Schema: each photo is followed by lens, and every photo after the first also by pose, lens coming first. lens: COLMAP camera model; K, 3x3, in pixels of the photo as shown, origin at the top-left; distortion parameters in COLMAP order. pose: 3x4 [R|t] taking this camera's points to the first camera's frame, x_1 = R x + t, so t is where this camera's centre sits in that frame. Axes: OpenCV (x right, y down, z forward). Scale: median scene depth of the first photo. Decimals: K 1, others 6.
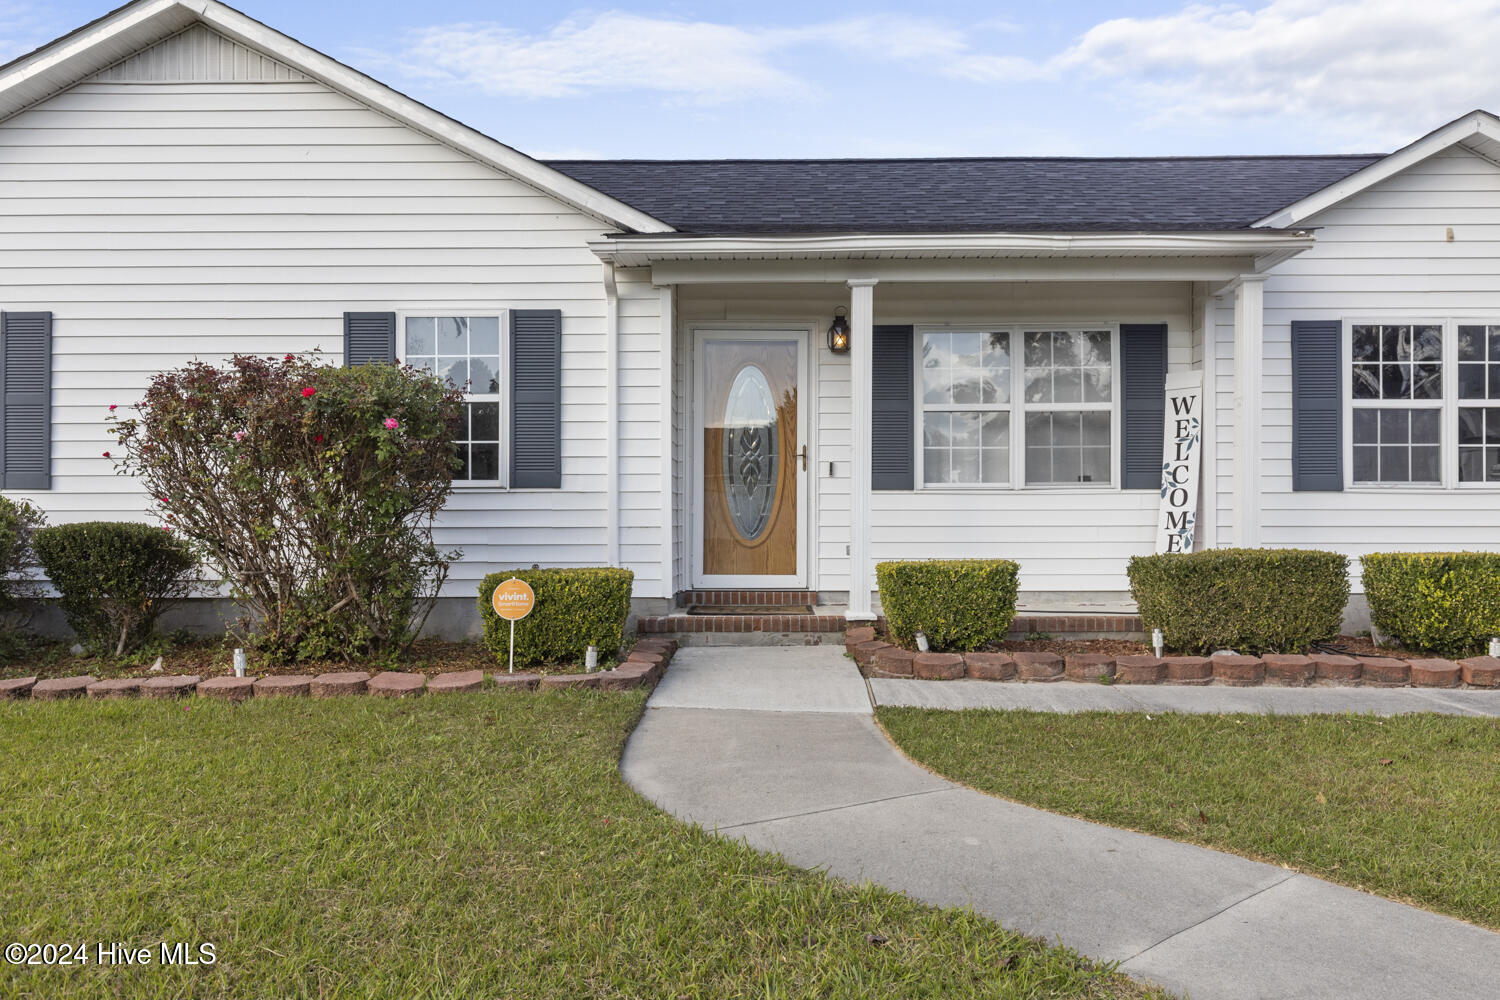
lens RADIAL K [[1207.1, 0, 745.1], [0, 1207.1, 496.6], [0, 0, 1]] dist [0.002340, 0.011016]
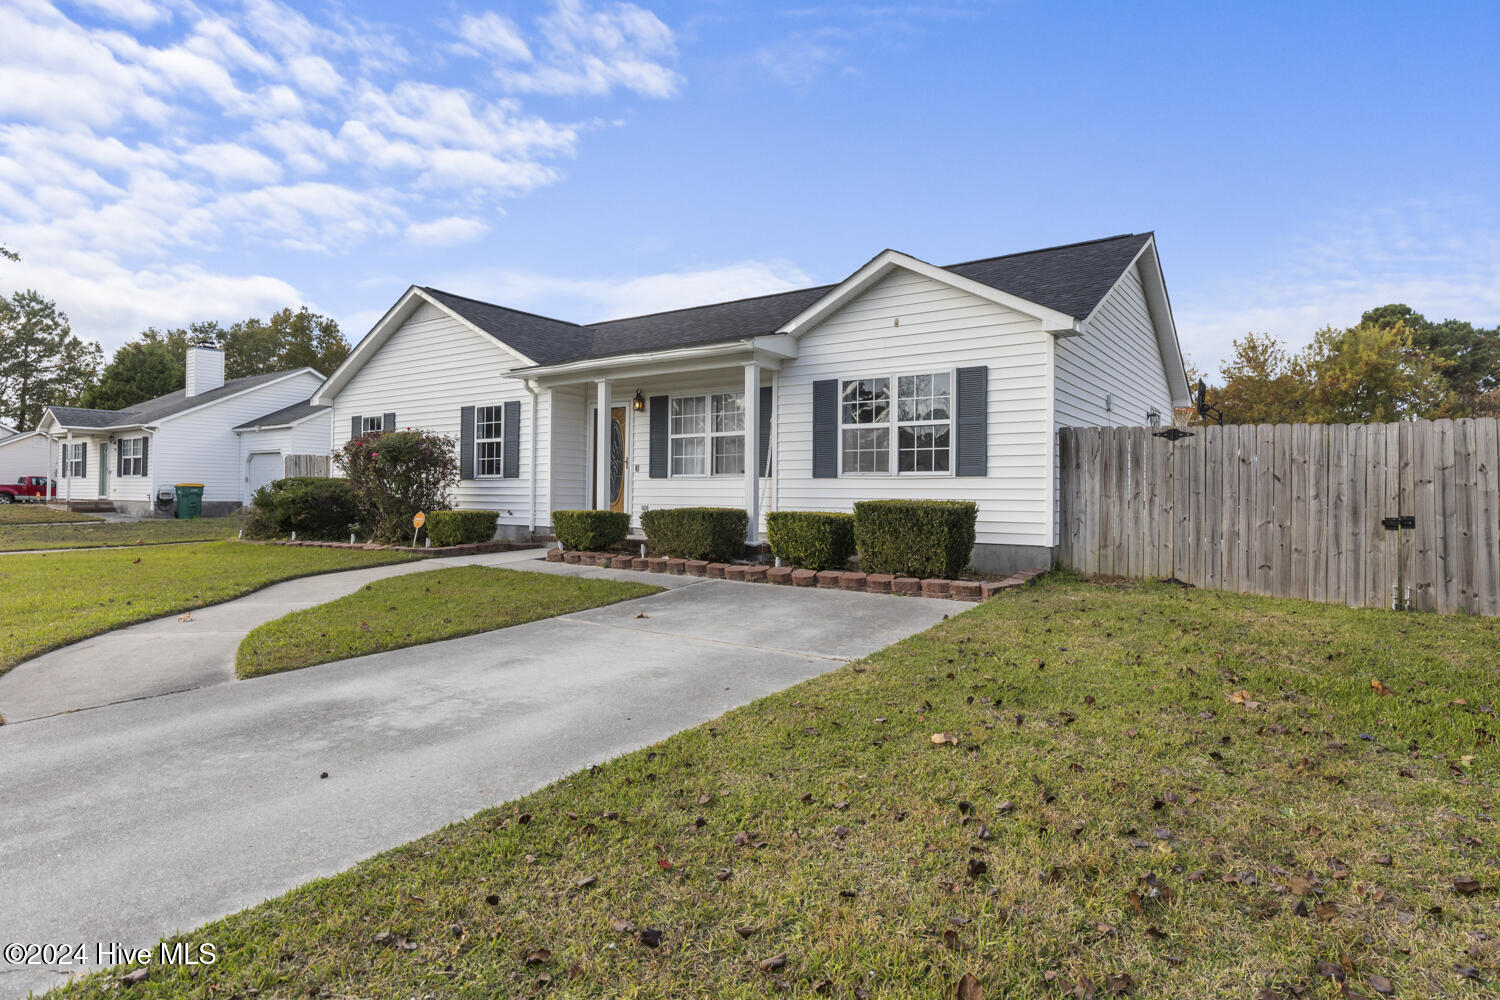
lens RADIAL K [[820.5, 0, 750.6], [0, 820.5, 491.9], [0, 0, 1]] dist [0.004611, 0.000402]
pose [[0.817286, 0.005301, -0.576208, 1.070340], [-0.002098, 0.999978, 0.006224, 0.008830], [0.576229, -0.003878, 0.817279, -0.032506]]
